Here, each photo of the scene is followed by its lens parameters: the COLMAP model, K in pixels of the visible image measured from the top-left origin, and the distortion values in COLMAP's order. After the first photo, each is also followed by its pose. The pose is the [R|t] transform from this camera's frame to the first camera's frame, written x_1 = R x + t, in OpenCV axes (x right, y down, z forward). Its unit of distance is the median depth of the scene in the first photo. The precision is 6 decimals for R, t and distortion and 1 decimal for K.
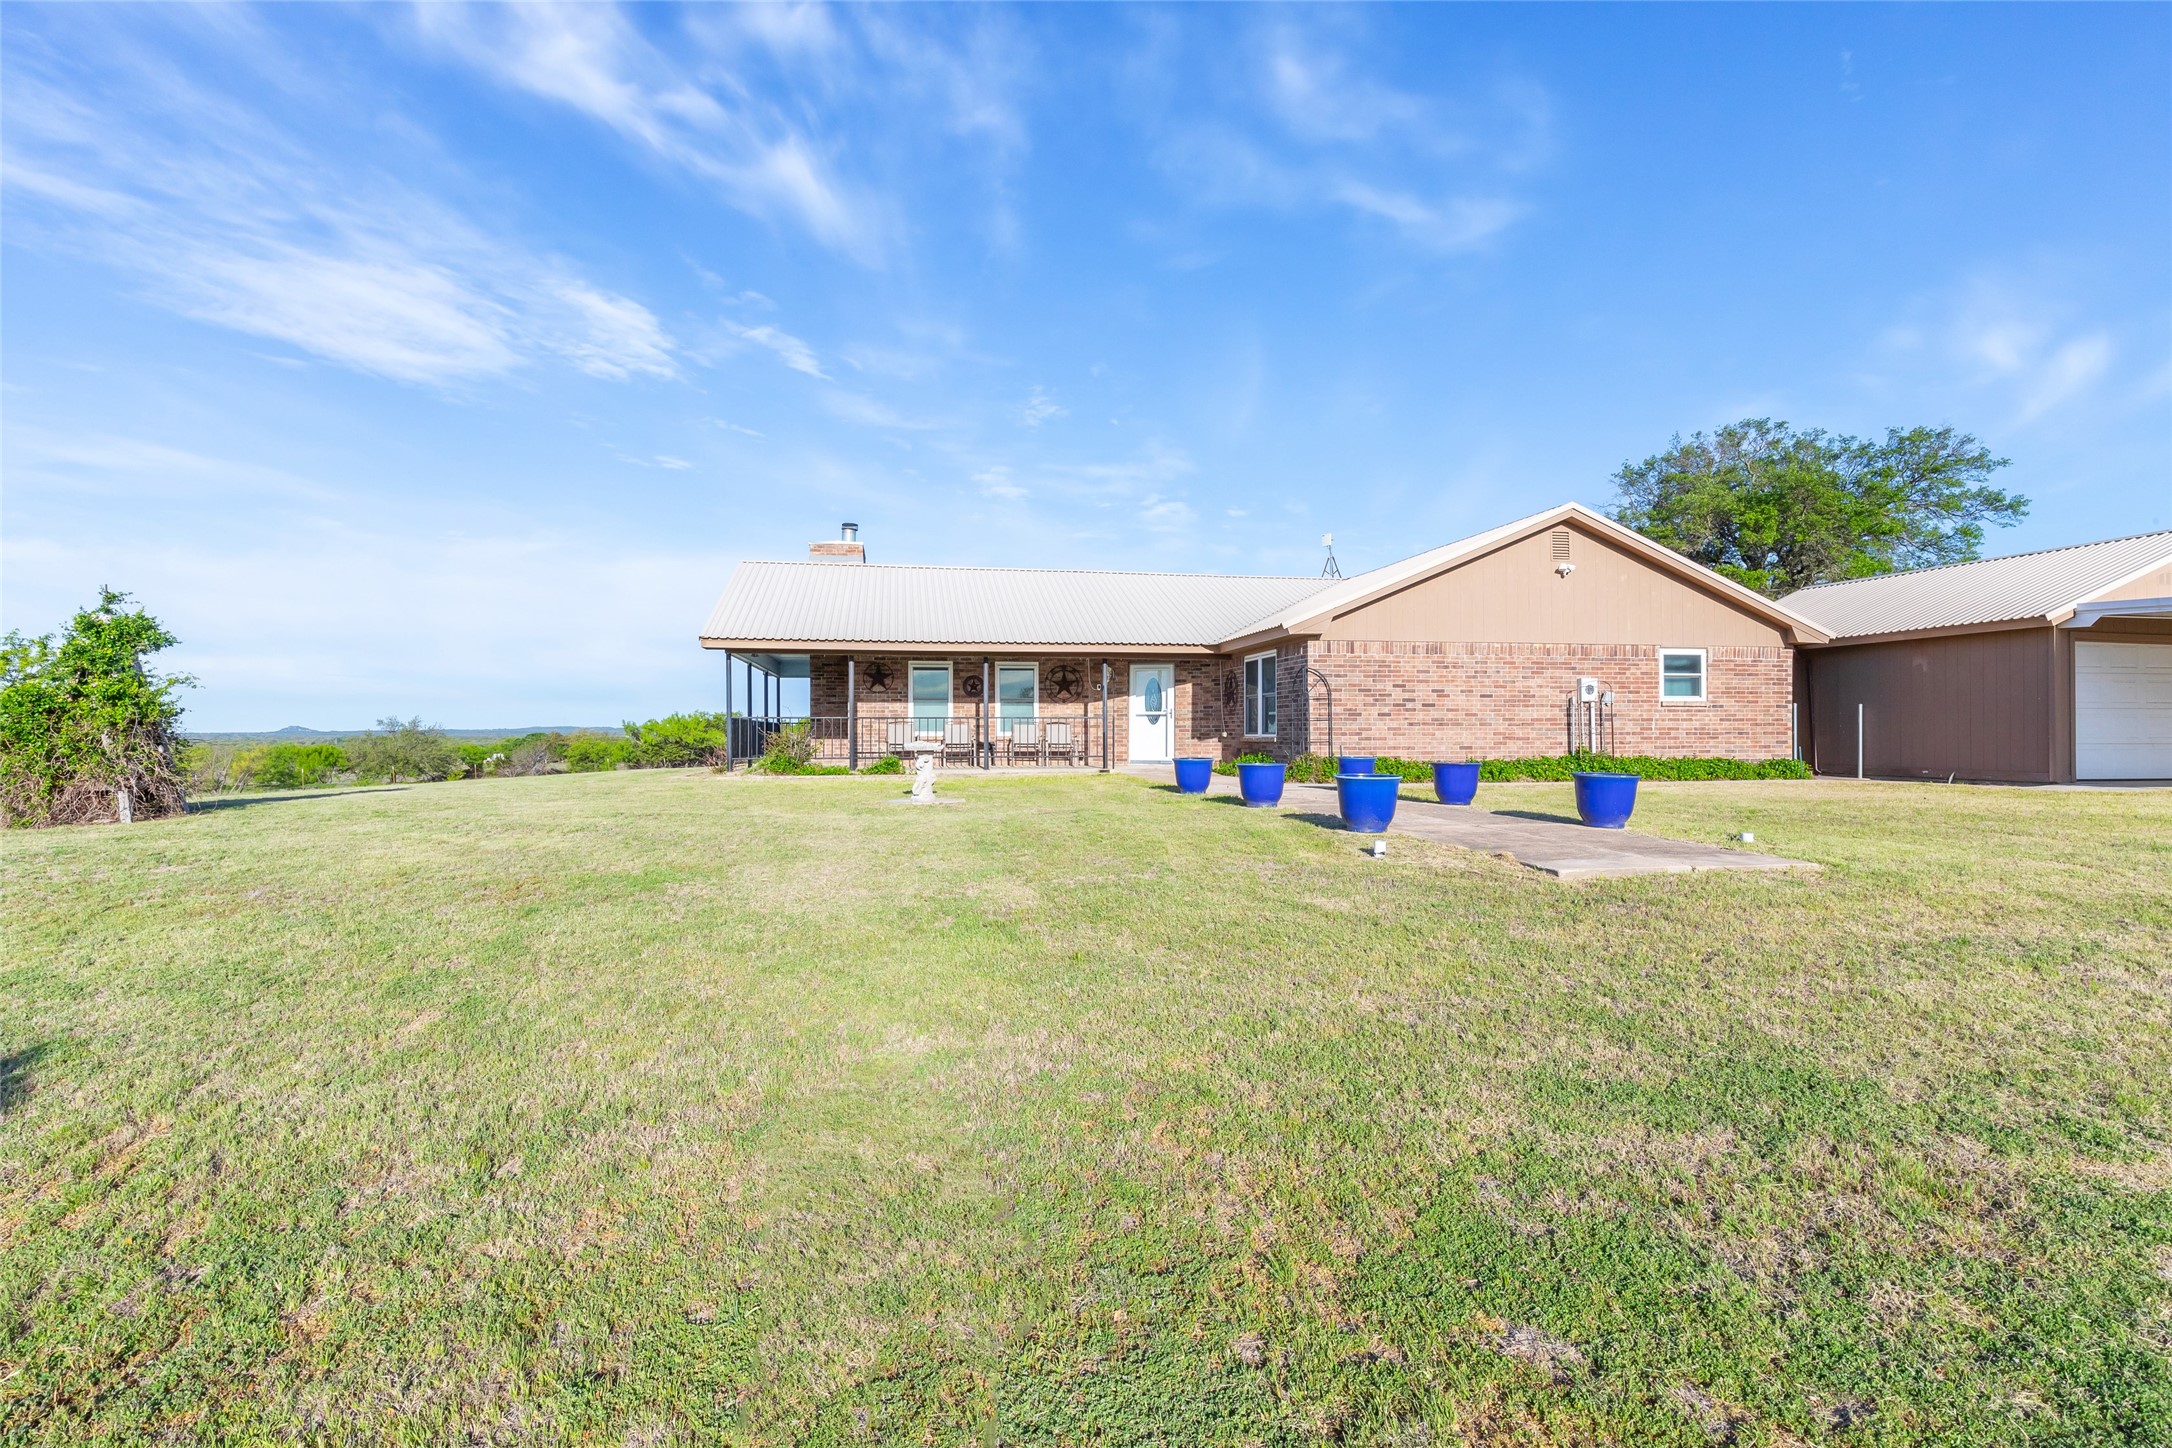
lens RADIAL K [[1100.1, 0, 1087.9], [0, 1100.1, 717.5], [0, 0, 1]] dist [-0.013283, -0.000655]
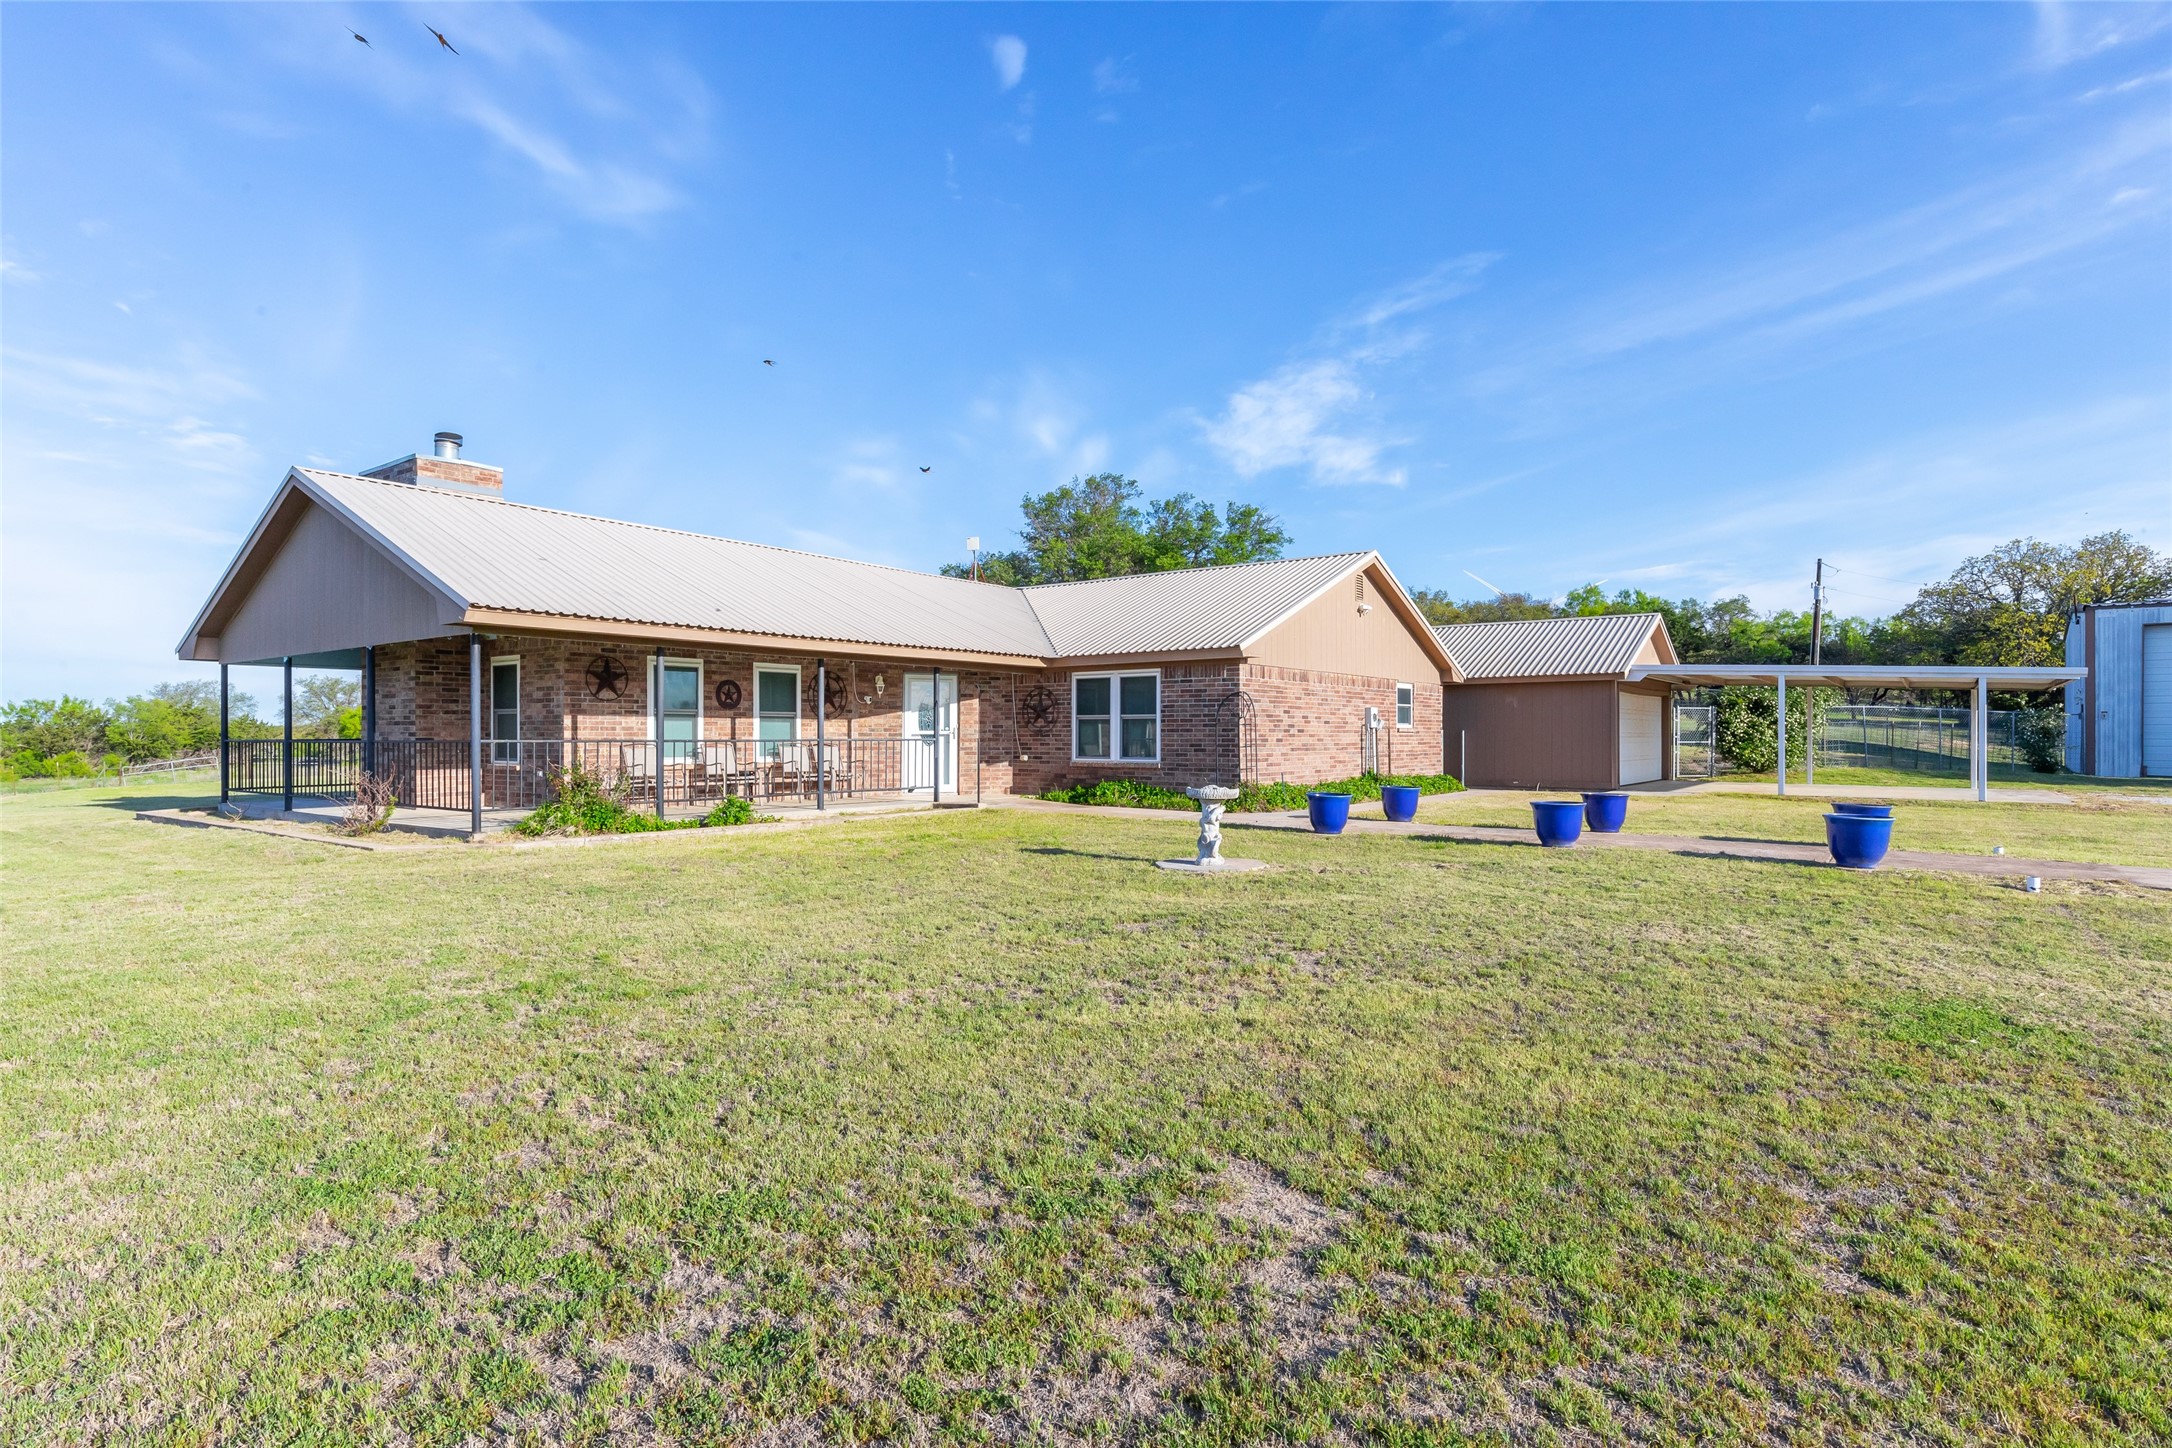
lens RADIAL K [[1129.1, 0, 1087.4], [0, 1129.1, 731.2], [0, 0, 1]] dist [-0.008971, -0.002133]
pose [[0.712339, 0.004506, 0.701821, -0.459651], [-0.011500, 0.999920, 0.005253, -0.011083], [-0.701741, -0.011812, 0.712334, 0.301496]]
